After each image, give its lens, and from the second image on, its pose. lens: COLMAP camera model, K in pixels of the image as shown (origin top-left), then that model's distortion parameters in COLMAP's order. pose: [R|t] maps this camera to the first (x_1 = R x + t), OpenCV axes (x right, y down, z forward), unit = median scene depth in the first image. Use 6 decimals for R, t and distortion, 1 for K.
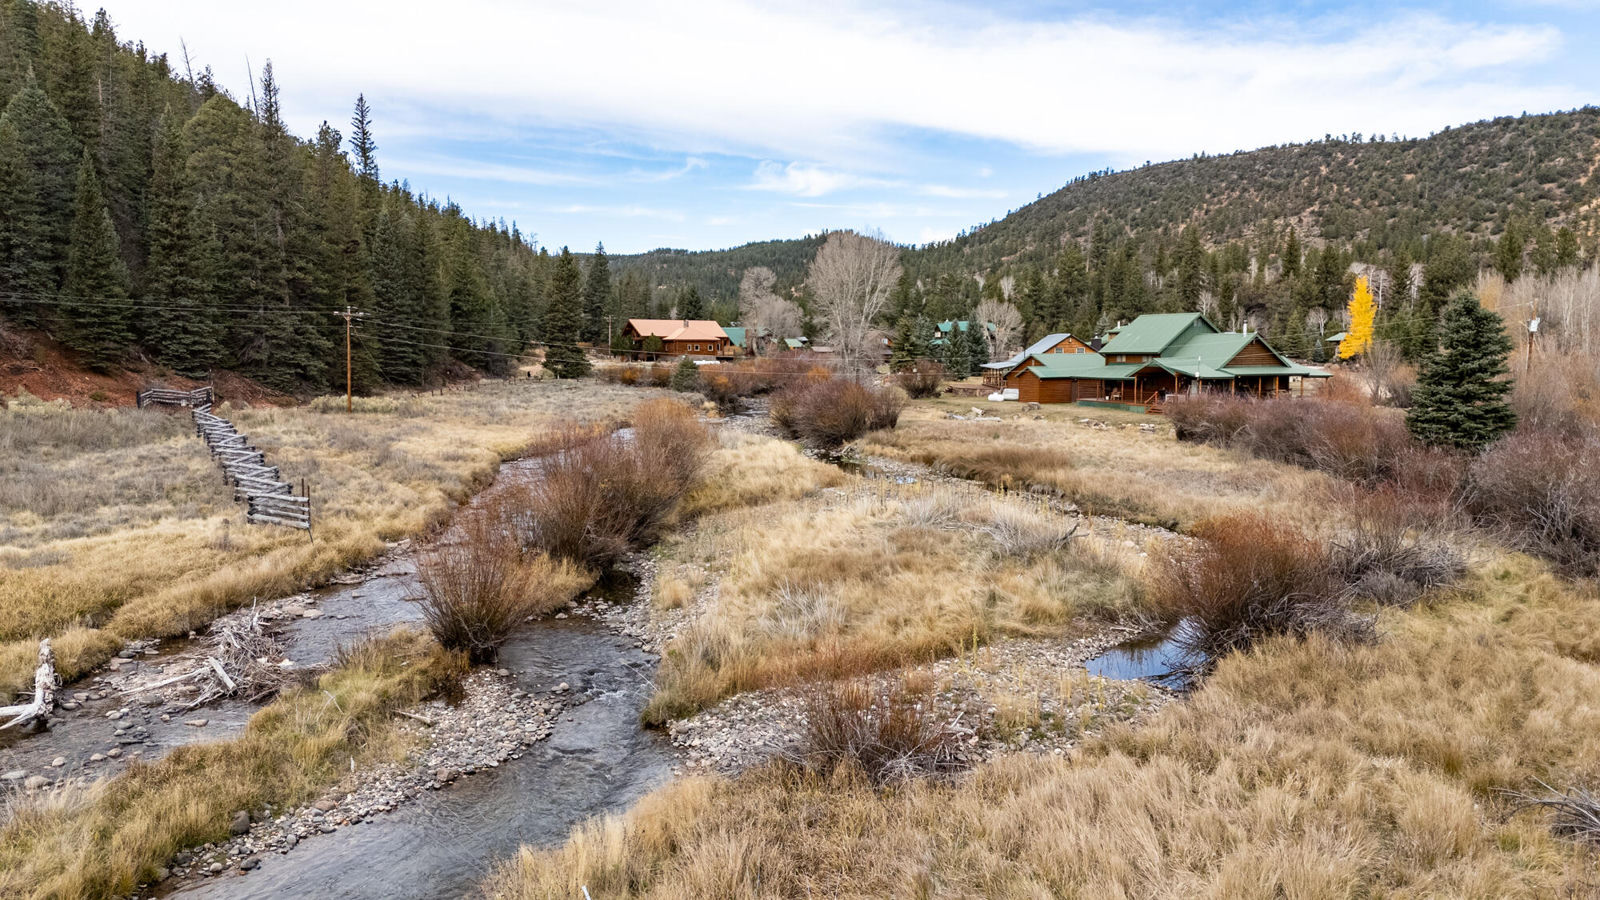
lens RADIAL K [[1172.9, 0, 803.4], [0, 1172.9, 453.4], [0, 0, 1]] dist [0.075452, -0.066422]
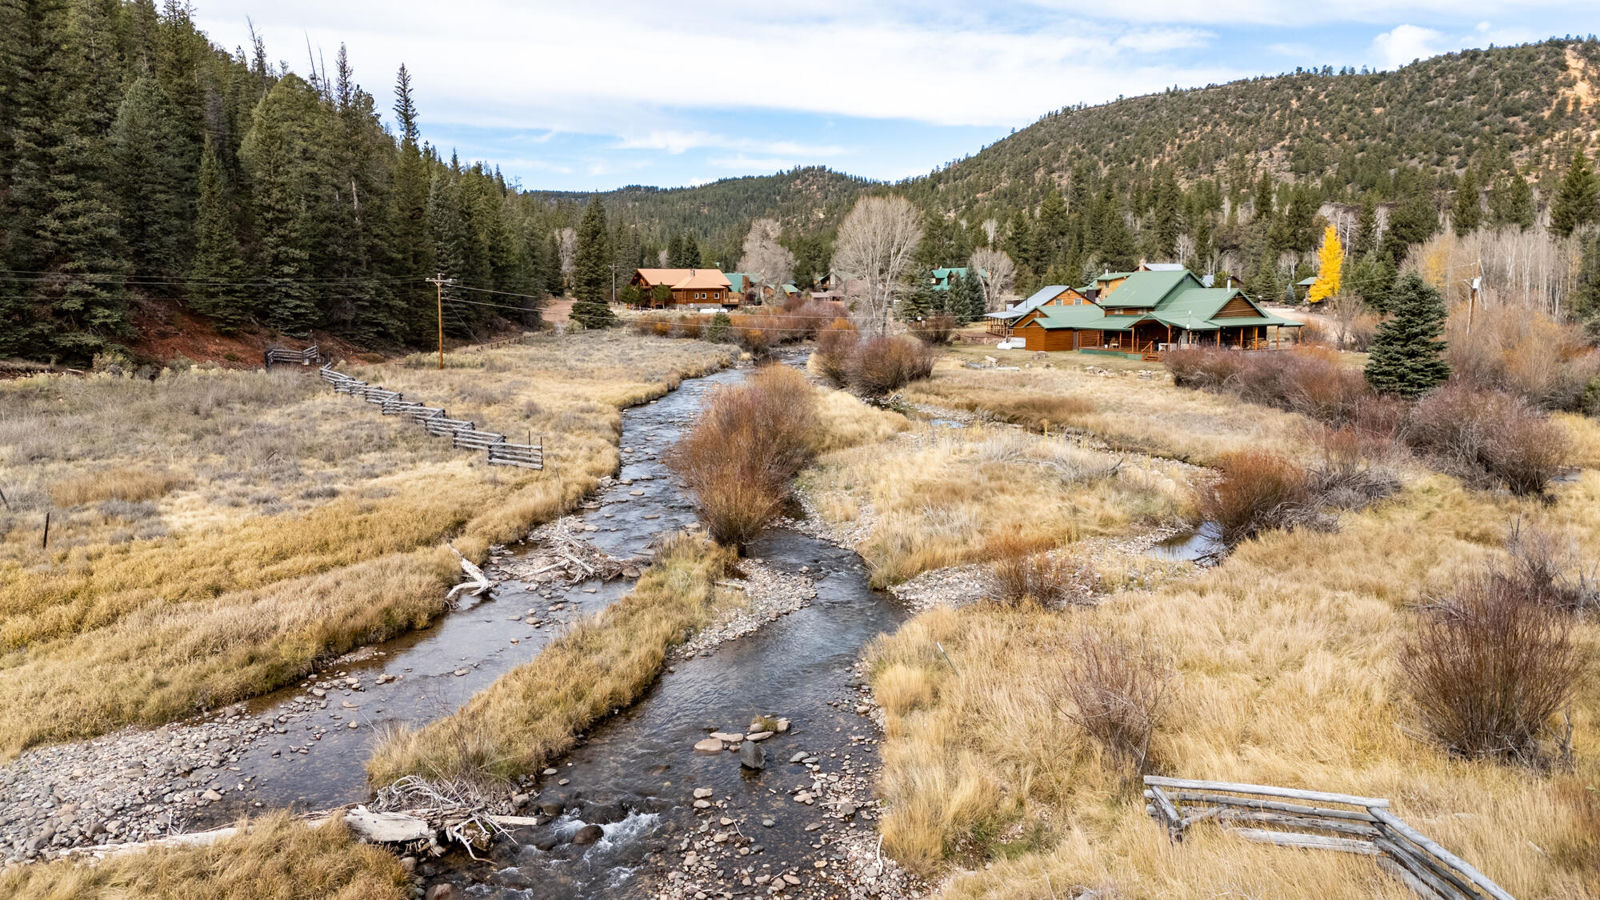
lens RADIAL K [[1172.9, 0, 804.4], [0, 1172.9, 455.5], [0, 0, 1]] dist [0.075452, -0.066422]
pose [[0.999625, -0.013196, 0.024014, -0.007131], [0.011870, 0.998442, 0.054523, -0.000924], [-0.024696, -0.054217, 0.998224, -0.014884]]
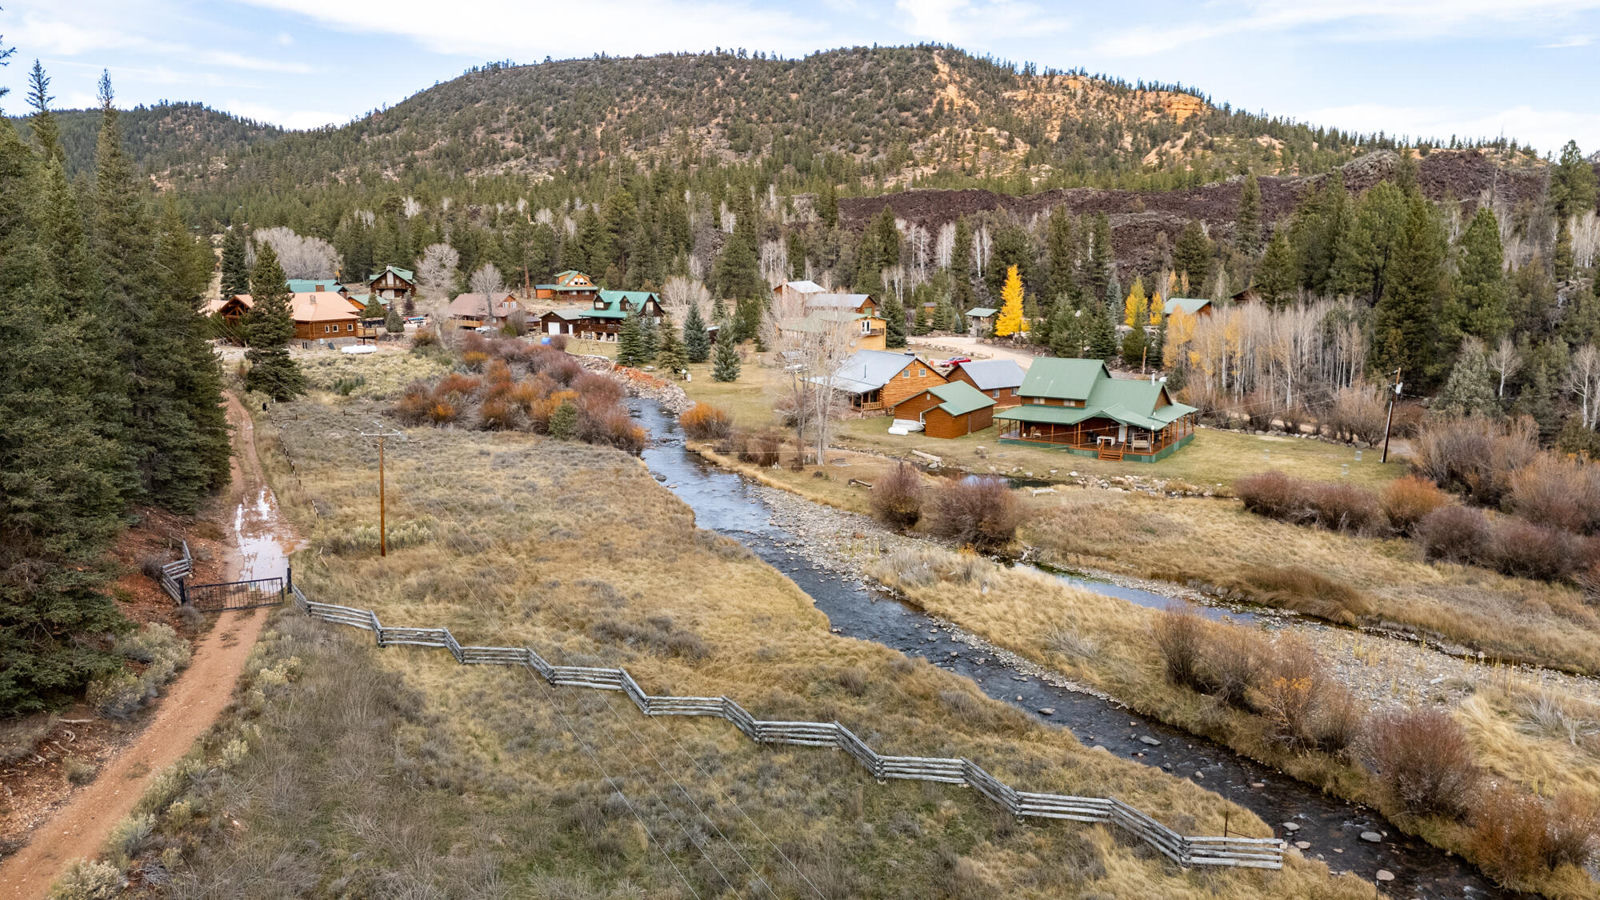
lens RADIAL K [[1172.9, 0, 805.1], [0, 1172.9, 456.4], [0, 0, 1]] dist [0.075452, -0.066422]
pose [[0.869797, -0.093212, 0.484525, -0.056653], [0.046137, 0.993056, 0.108220, -0.019097], [-0.491248, -0.071774, 0.868058, 0.015658]]
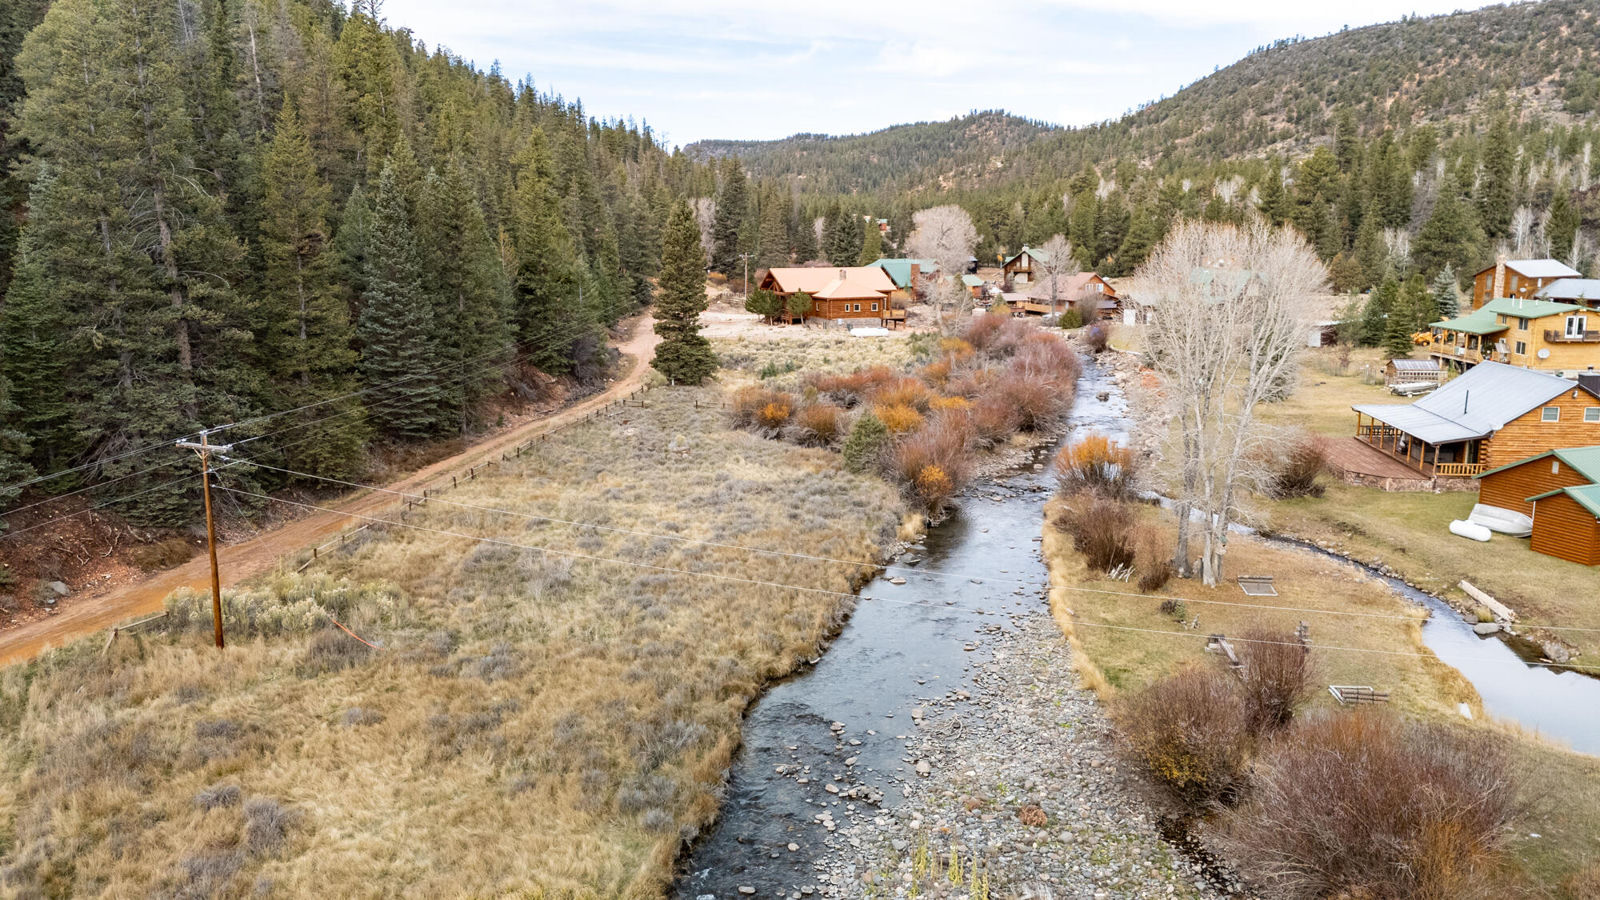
lens RADIAL K [[1172.9, 0, 802.7], [0, 1172.9, 449.9], [0, 0, 1]] dist [0.075452, -0.066422]
pose [[0.993102, 0.014796, -0.116314, -0.009178], [-0.003970, 0.995681, 0.092760, -0.017411], [0.117184, -0.091658, 0.988871, 0.059120]]
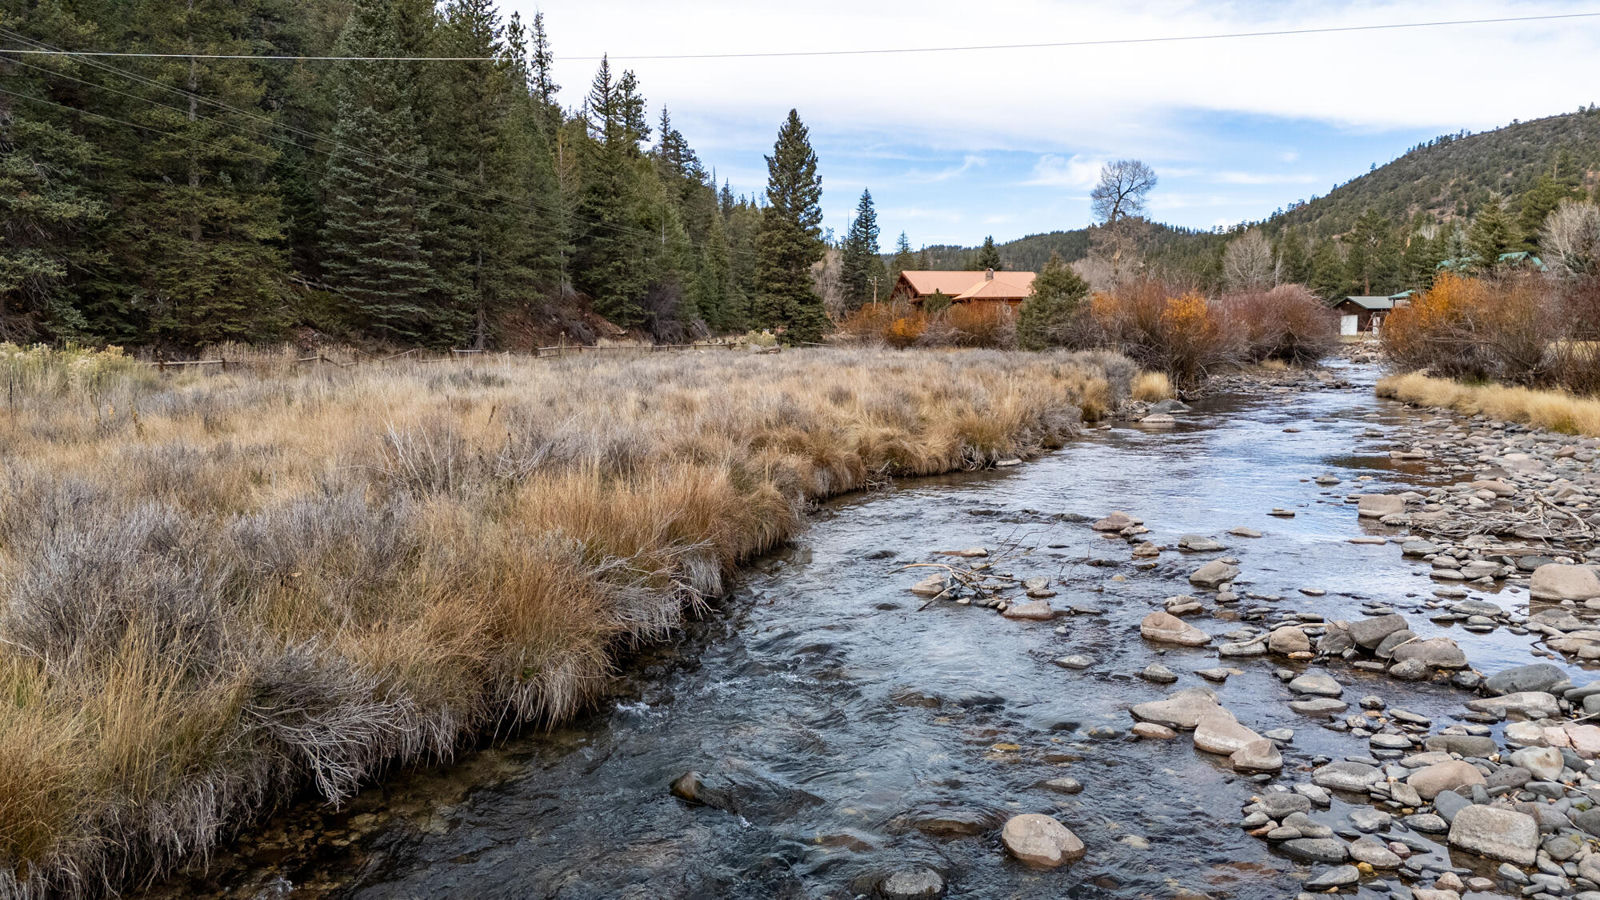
lens RADIAL K [[1172.9, 0, 800.9], [0, 1172.9, 442.9], [0, 0, 1]] dist [0.075452, -0.066422]
pose [[0.973478, 0.011424, -0.228494, -0.013565], [-0.013641, 0.999874, -0.008123, -0.002881], [0.228372, 0.011025, 0.973511, 0.090086]]
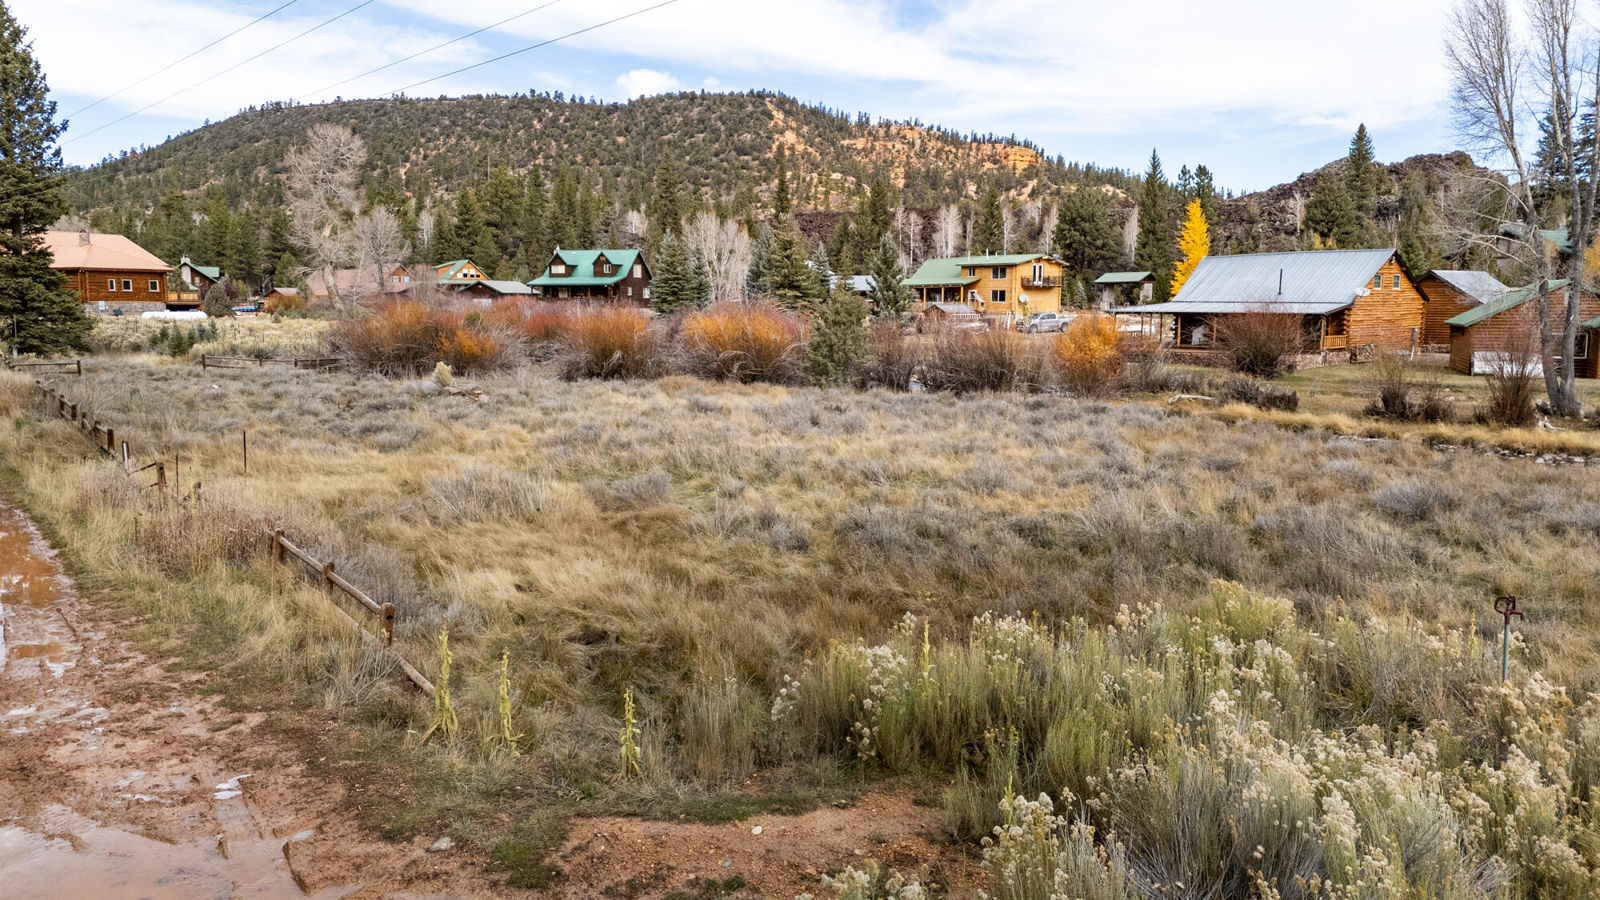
lens RADIAL K [[1173.5, 0, 803.1], [0, 1173.5, 446.2], [0, 0, 1]] dist [0.083129, -0.077038]
pose [[0.773387, -0.077876, 0.629133, -0.049461], [0.058660, 0.996959, 0.051295, -0.007870], [-0.631214, -0.002766, 0.775604, 0.107524]]
